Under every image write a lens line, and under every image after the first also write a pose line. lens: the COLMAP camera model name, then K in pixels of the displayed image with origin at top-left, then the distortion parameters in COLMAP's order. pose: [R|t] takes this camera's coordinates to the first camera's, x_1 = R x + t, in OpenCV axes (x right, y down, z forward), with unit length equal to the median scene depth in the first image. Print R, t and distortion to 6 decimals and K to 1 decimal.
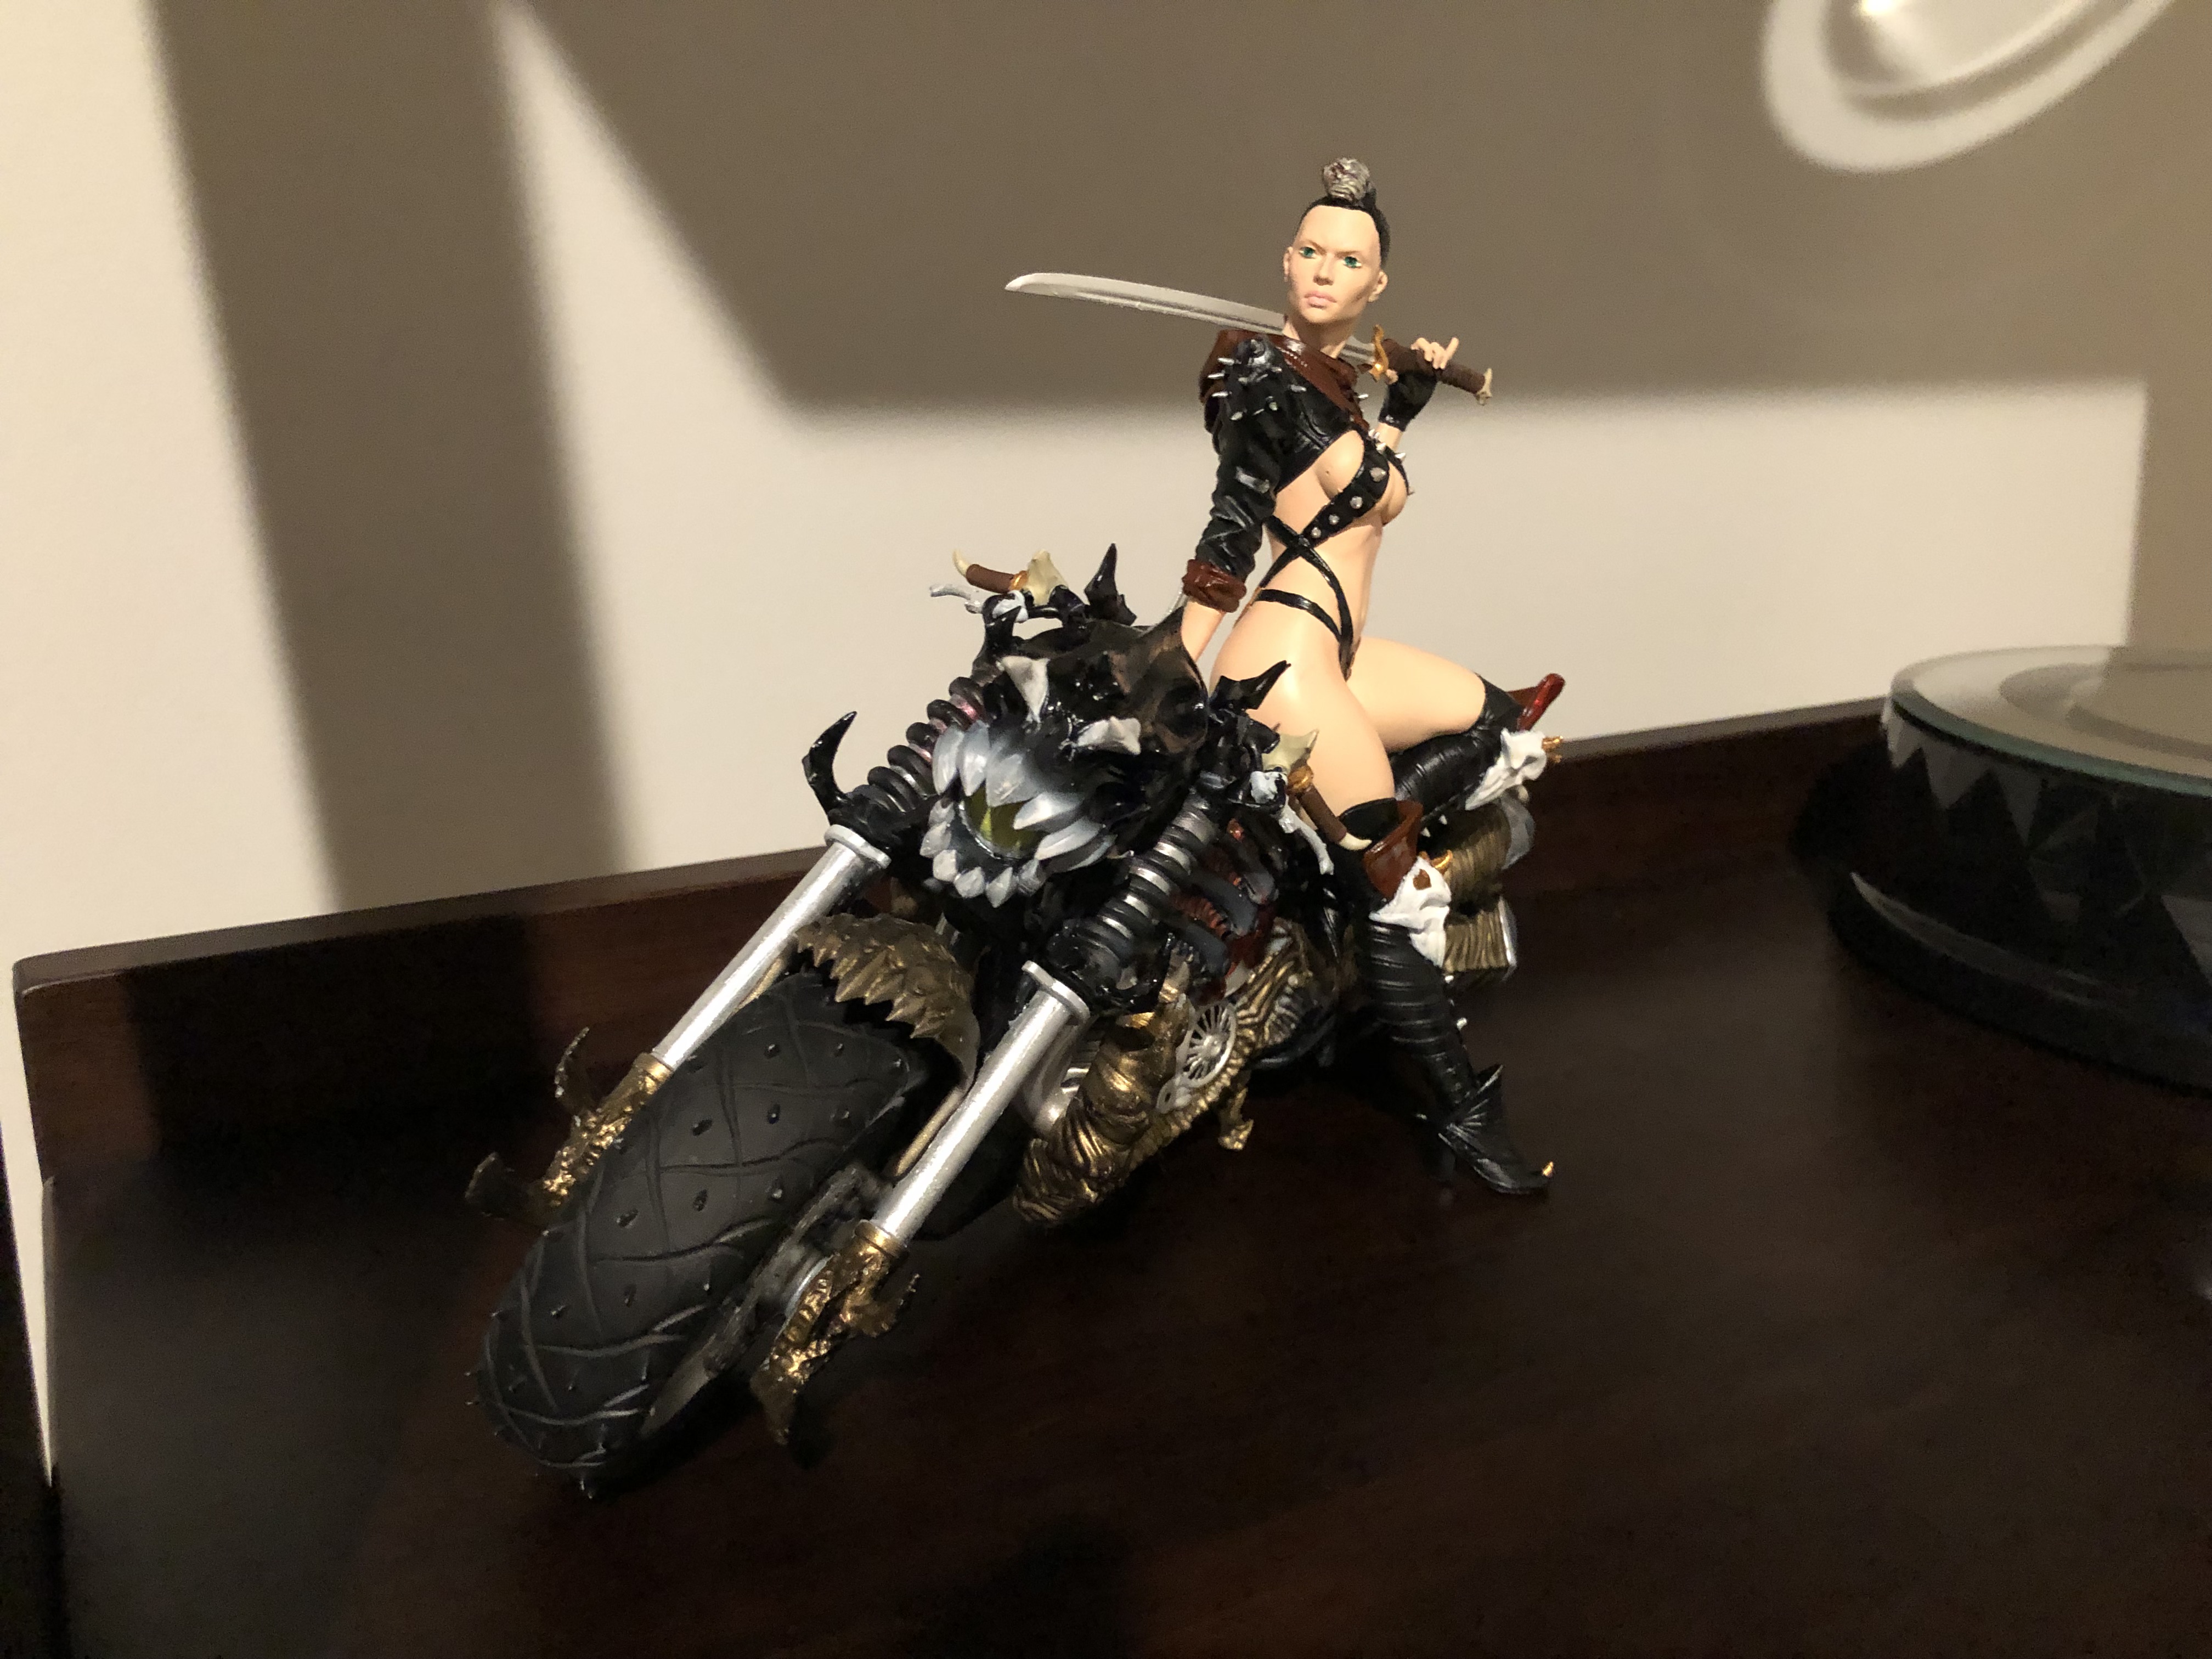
lens RADIAL K [[1873.4, 0, 1106.0], [0, 1873.4, 829.5], [0, 0, 1]] dist [0.022091, 0.002618]
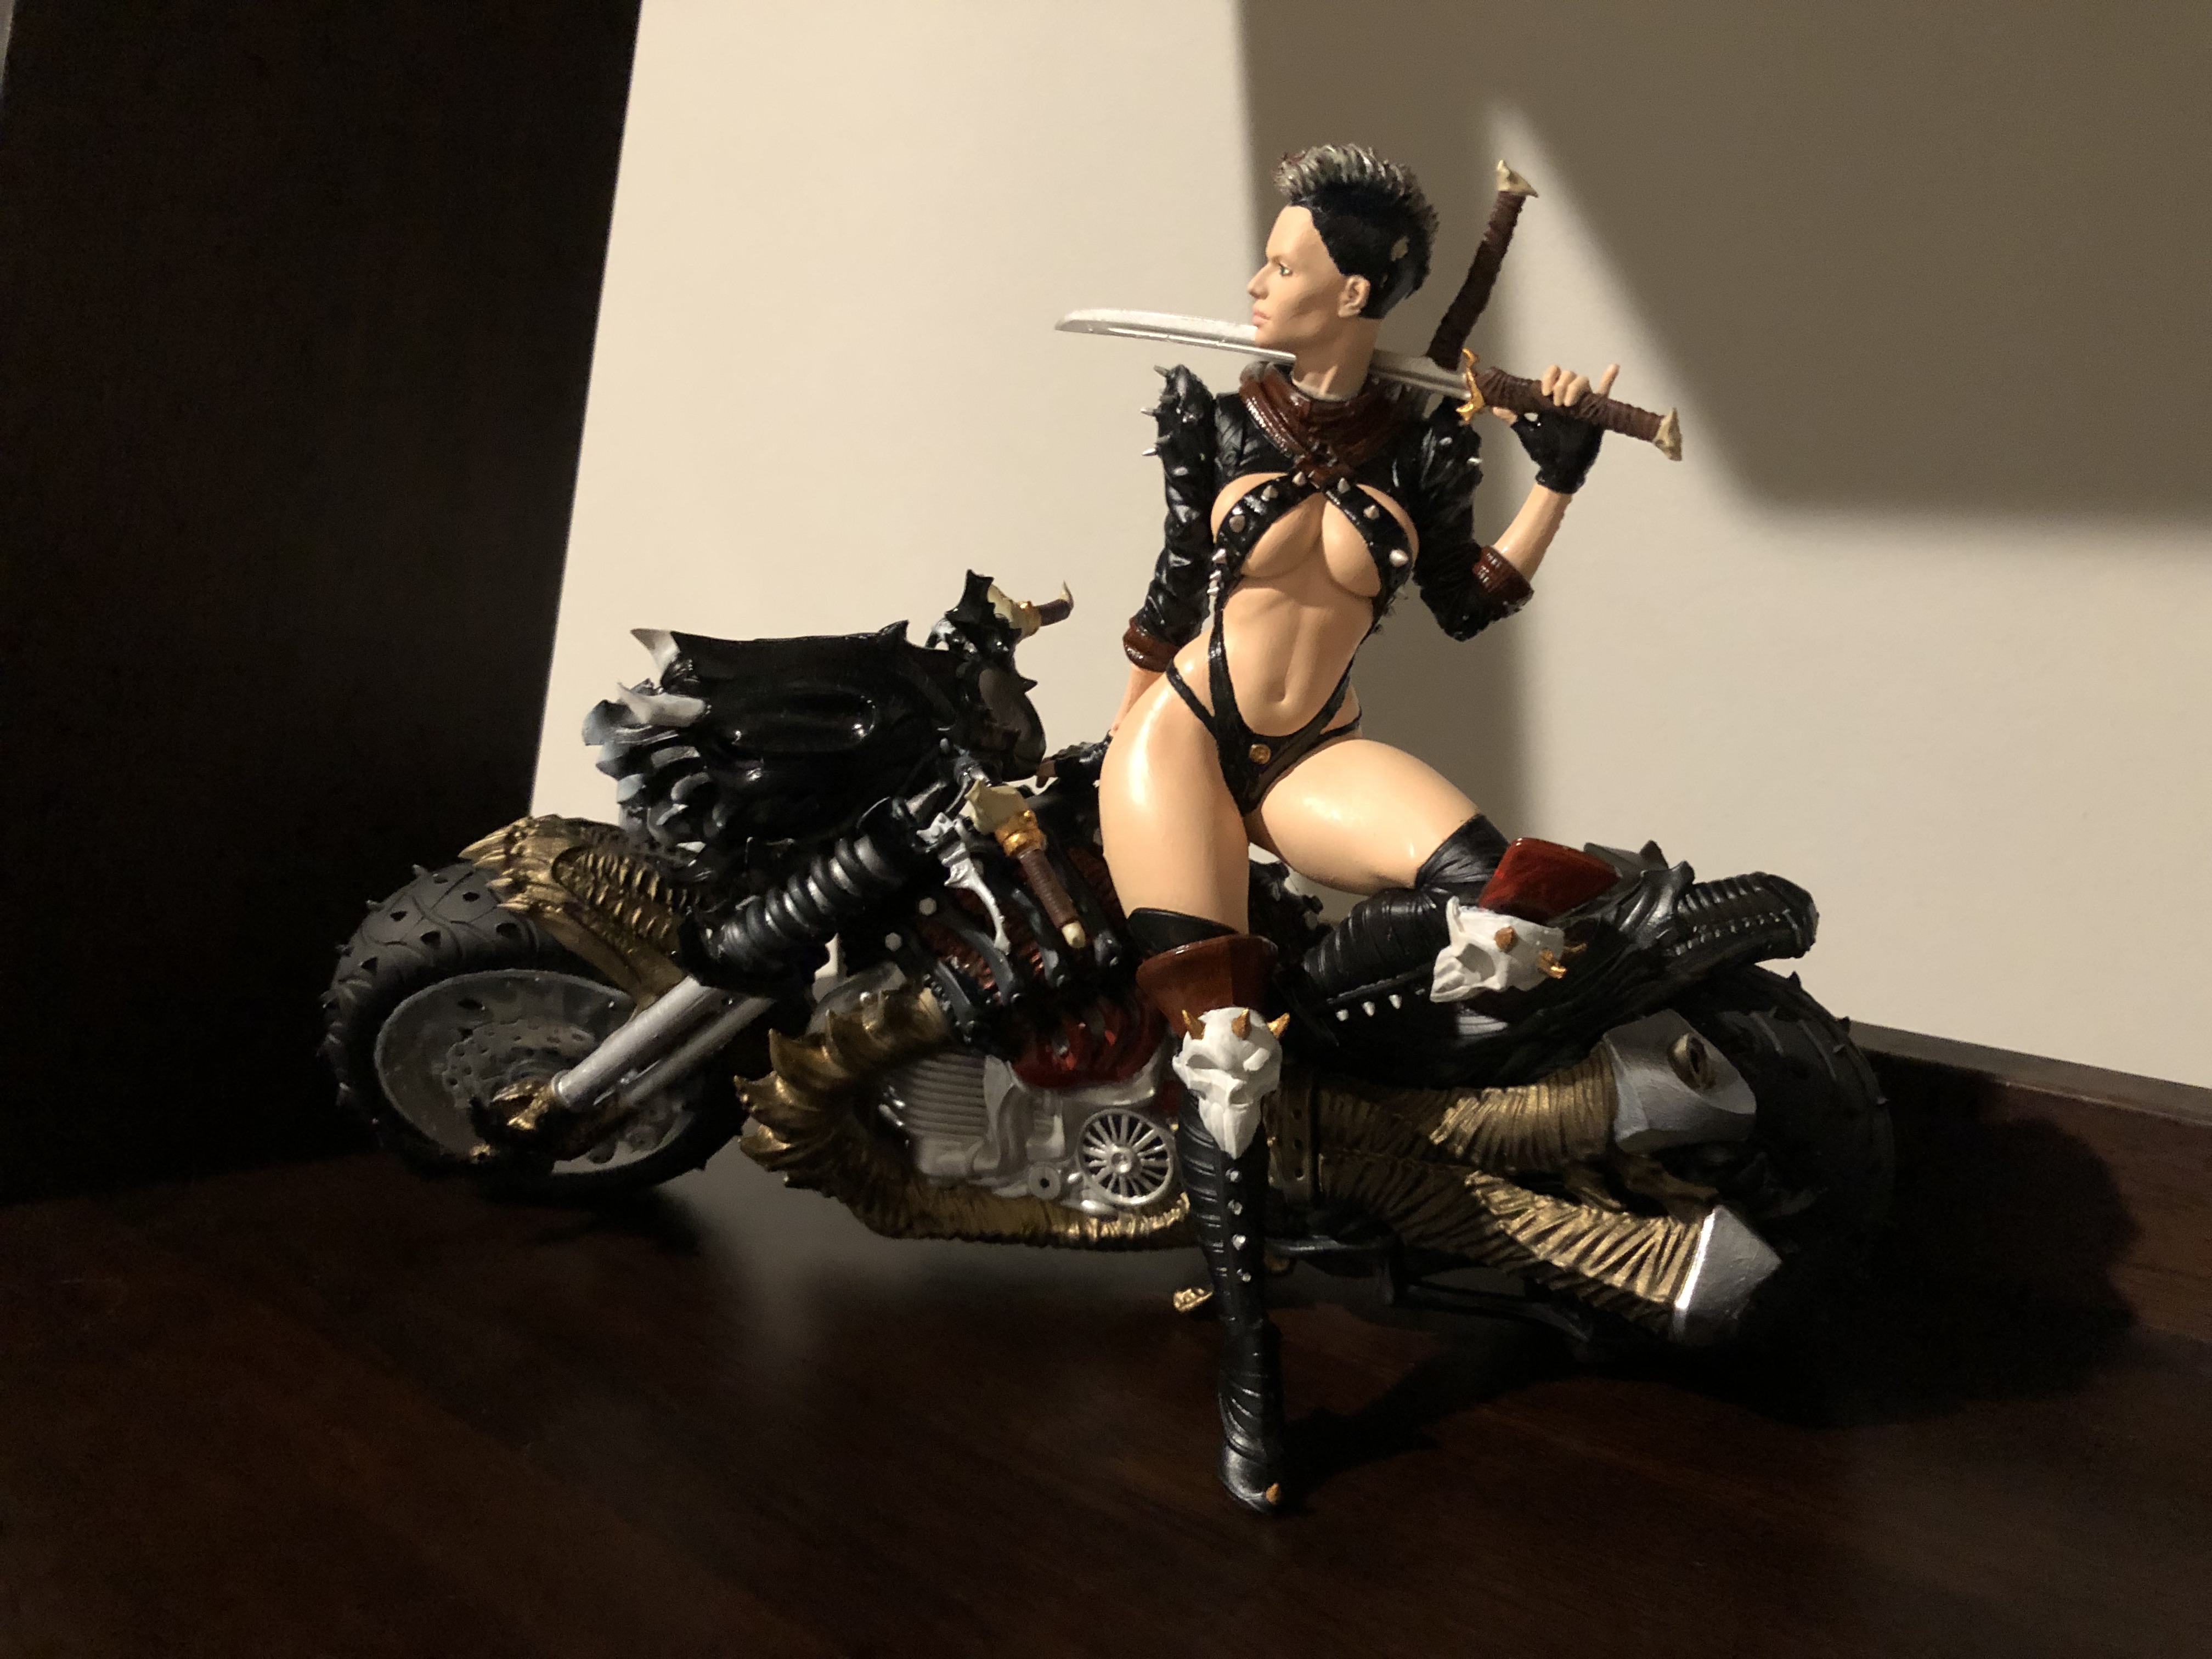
lens RADIAL K [[1821.3, 0, 1111.3], [0, 1821.3, 802.0], [0, 0, 1]] dist [0.048532, -0.003220]
pose [[0.372805, 0.163712, -0.913354, 0.830656], [-0.262813, 0.962636, 0.065273, -0.104469], [0.889913, 0.215707, 0.401901, 0.629093]]
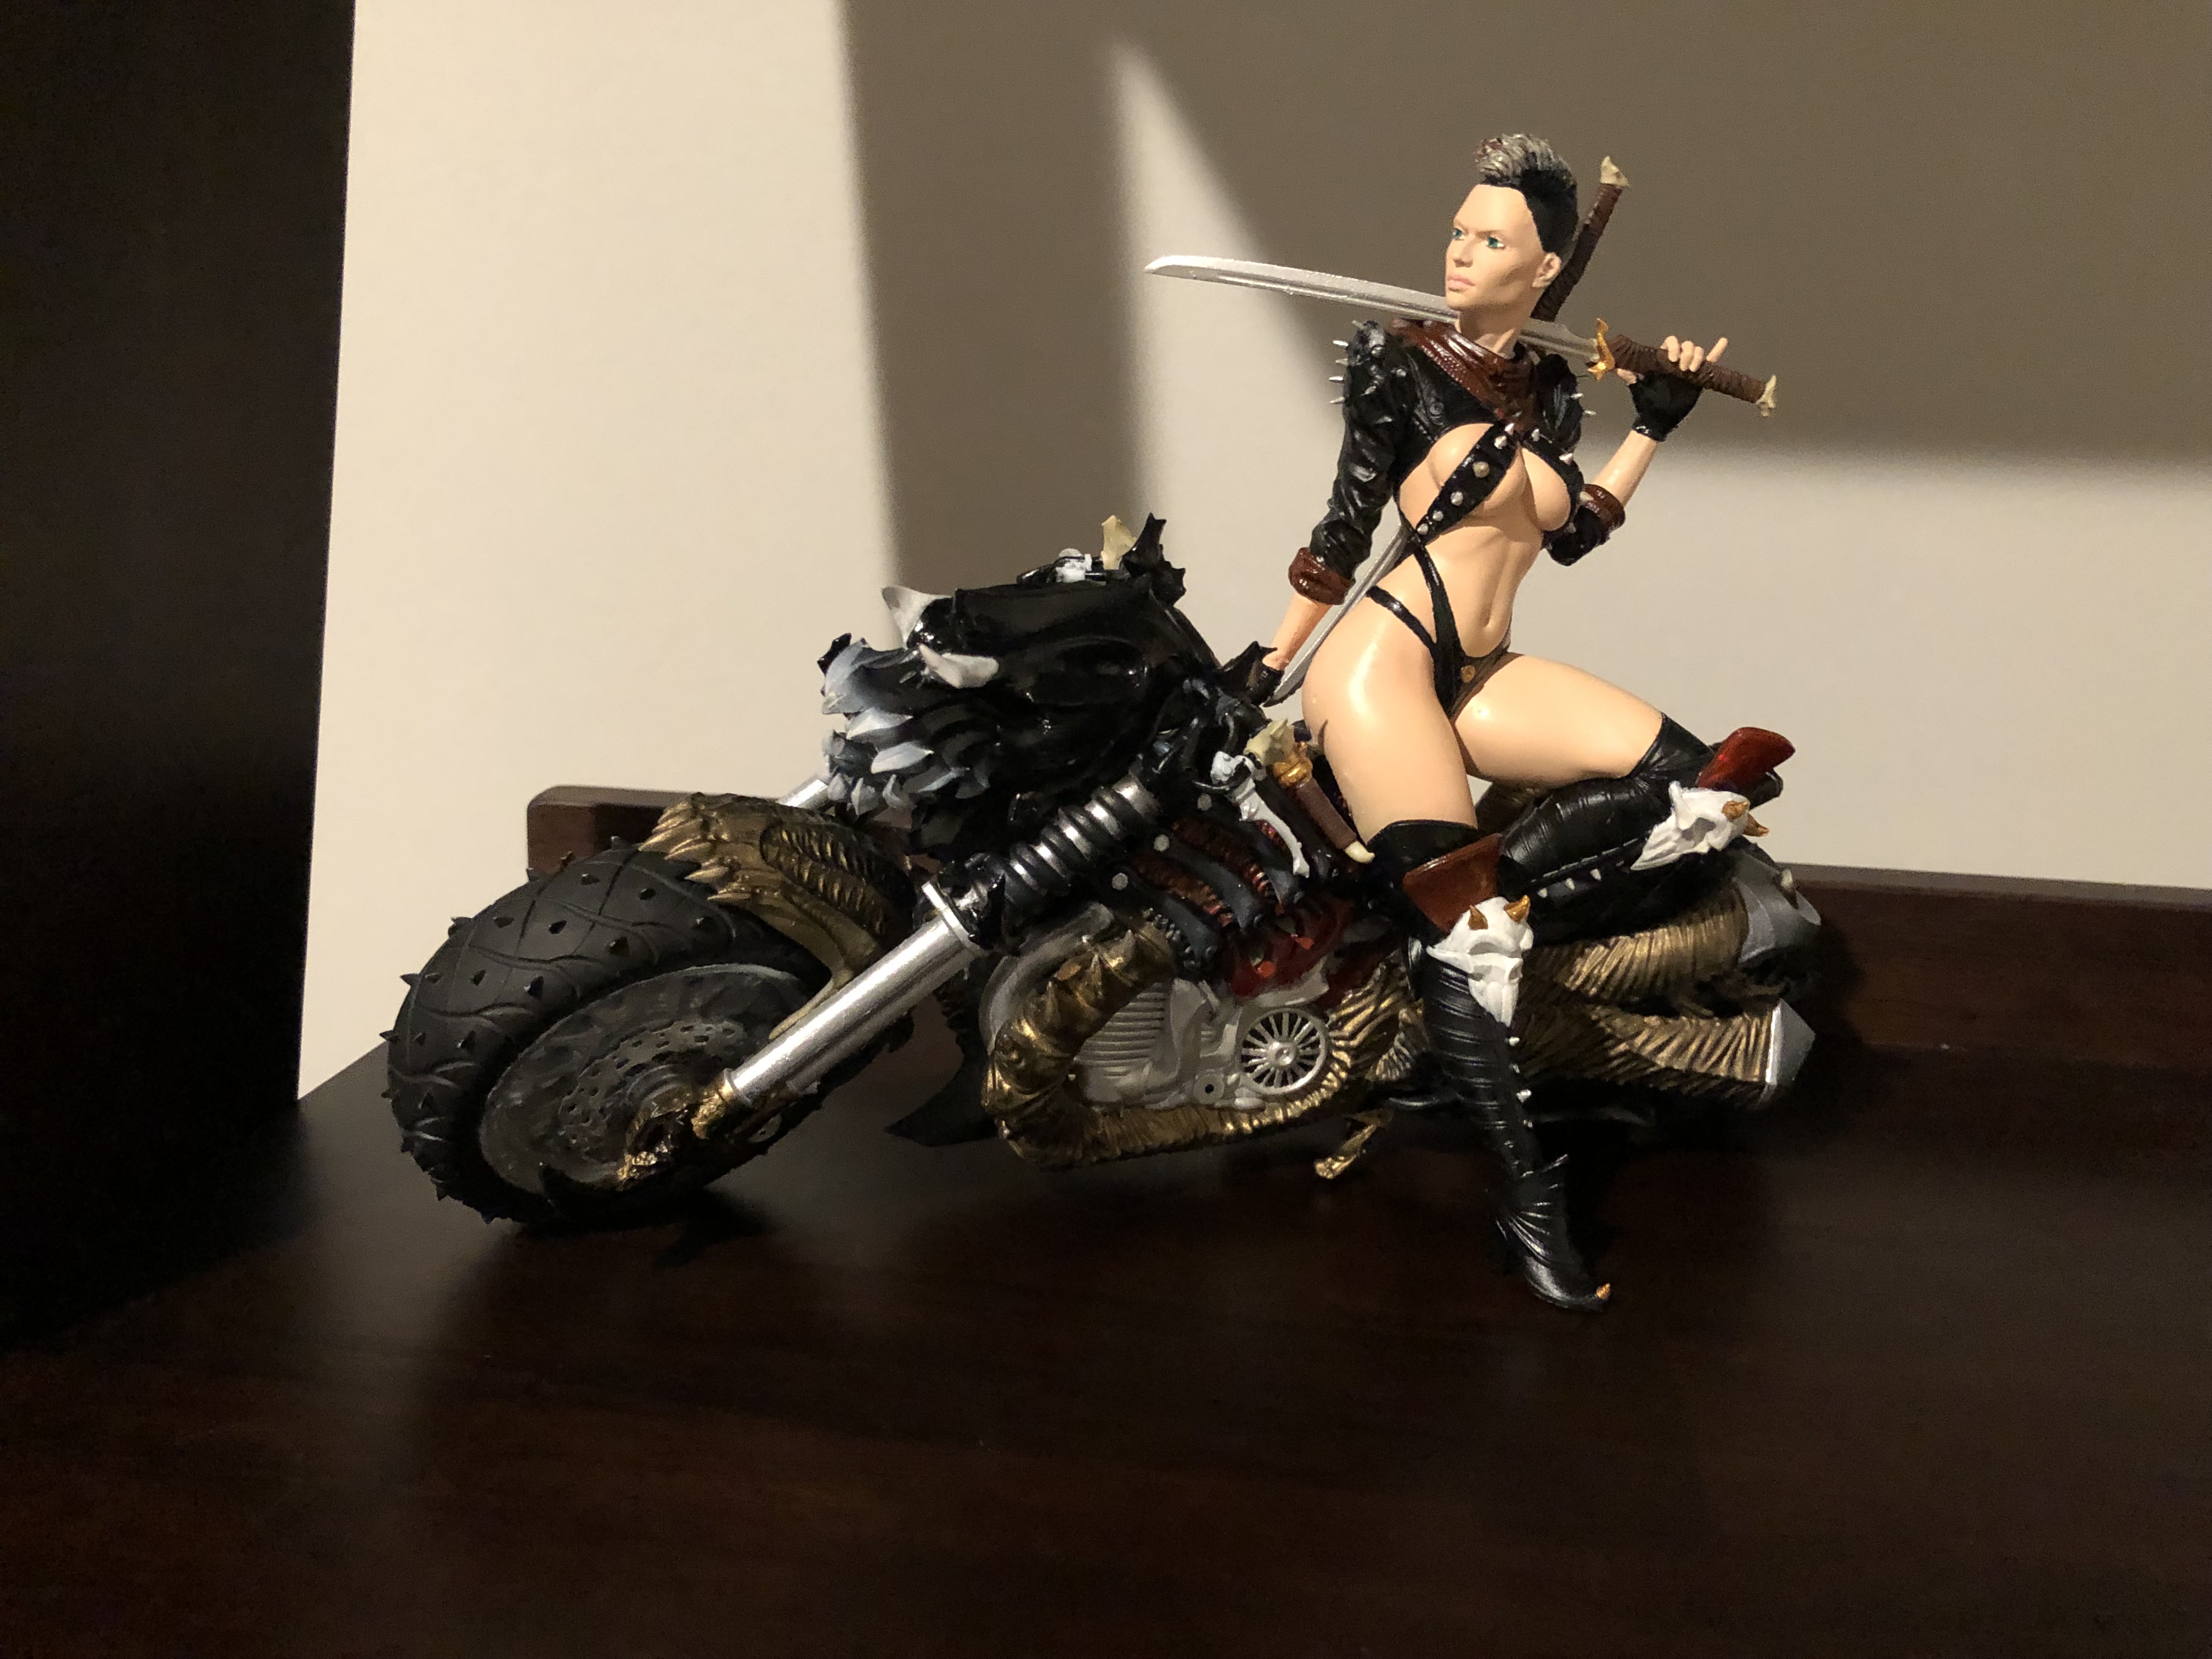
lens RADIAL K [[1839.6, 0, 1099.9], [0, 1839.6, 812.8], [0, 0, 1]] dist [0.001054, -0.002338]
pose [[0.796396, 0.159069, -0.583481, 0.524299], [-0.189492, 0.981841, 0.009031, 0.002859], [0.574322, 0.103373, 0.812076, 0.170910]]
